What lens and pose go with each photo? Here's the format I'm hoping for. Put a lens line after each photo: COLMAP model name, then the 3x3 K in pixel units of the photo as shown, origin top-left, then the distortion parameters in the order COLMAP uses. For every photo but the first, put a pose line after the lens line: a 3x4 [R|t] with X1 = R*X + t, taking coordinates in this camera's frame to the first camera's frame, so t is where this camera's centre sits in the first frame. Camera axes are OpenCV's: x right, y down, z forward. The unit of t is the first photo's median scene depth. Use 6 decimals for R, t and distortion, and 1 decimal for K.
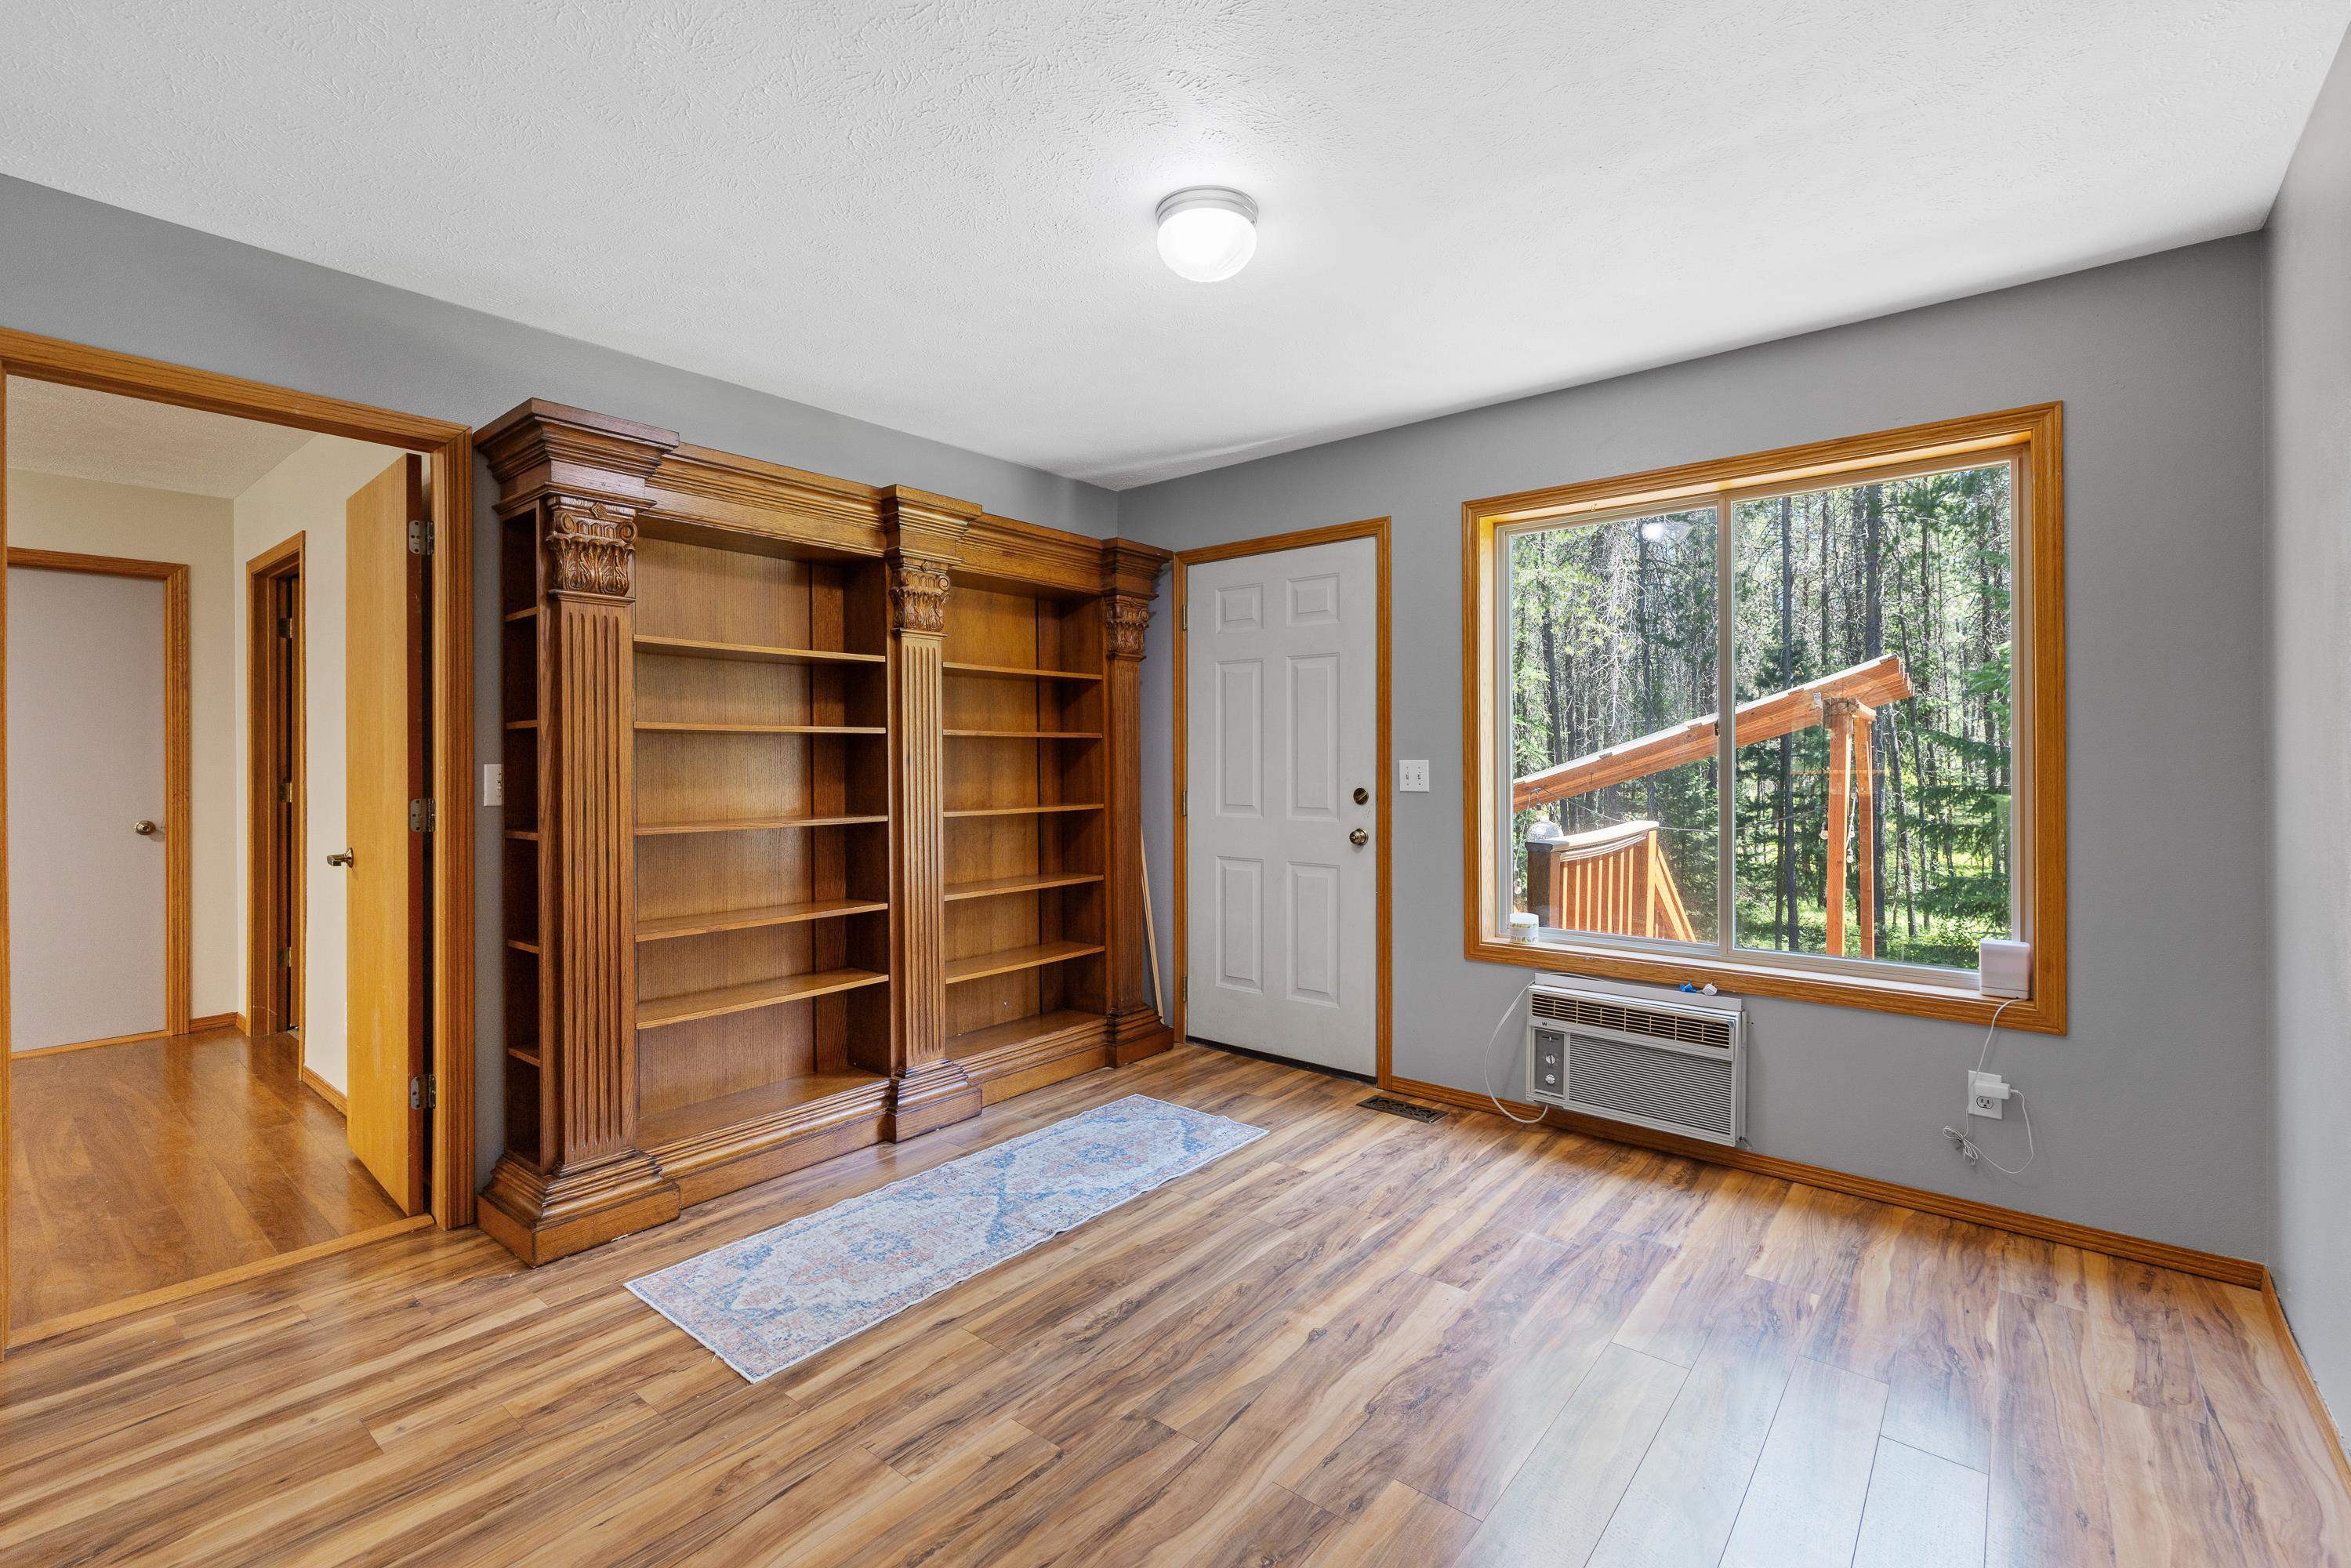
lens RADIAL K [[1058.0, 0, 1158.9], [0, 1058.0, 766.6], [0, 0, 1]] dist [0.004256, -0.001233]
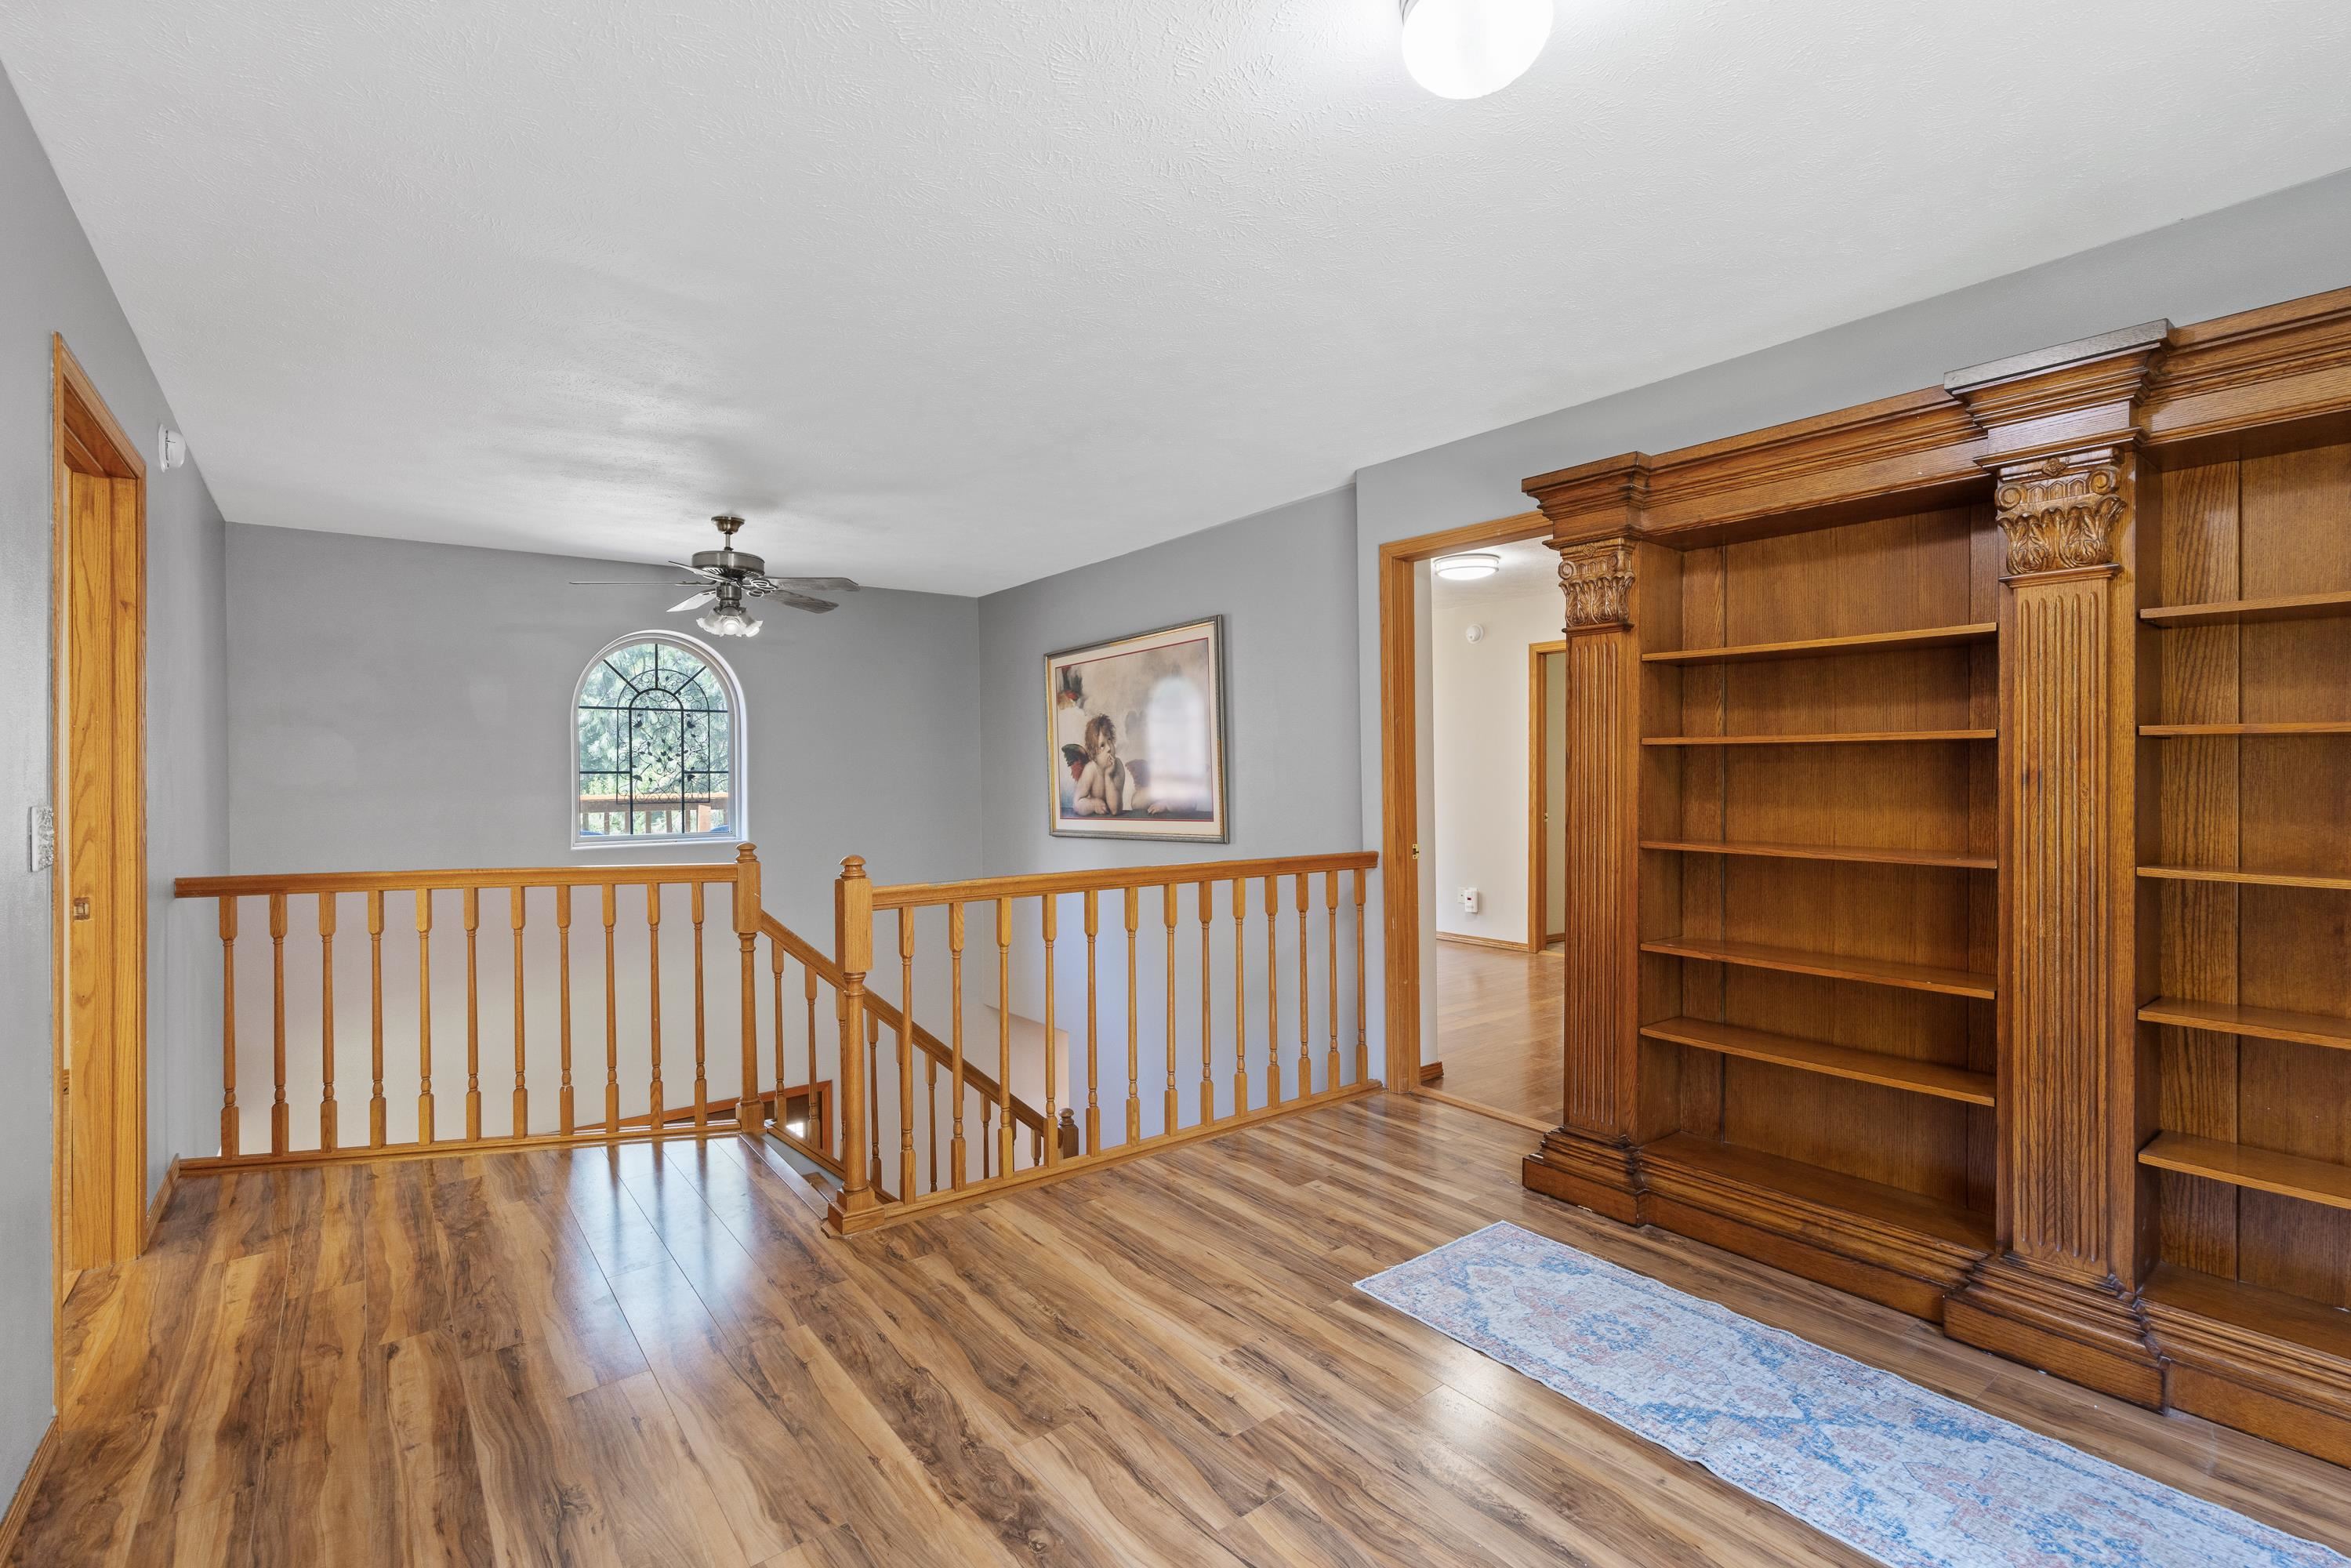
lens RADIAL K [[1058.0, 0, 1166.2], [0, 1058.0, 778.1], [0, 0, 1]] dist [0.004256, -0.001233]
pose [[-0.224584, 0.008857, -0.974415, 0.717536], [-0.008469, 0.999903, 0.011041, -0.011655], [0.974418, 0.010732, -0.224487, 0.894356]]
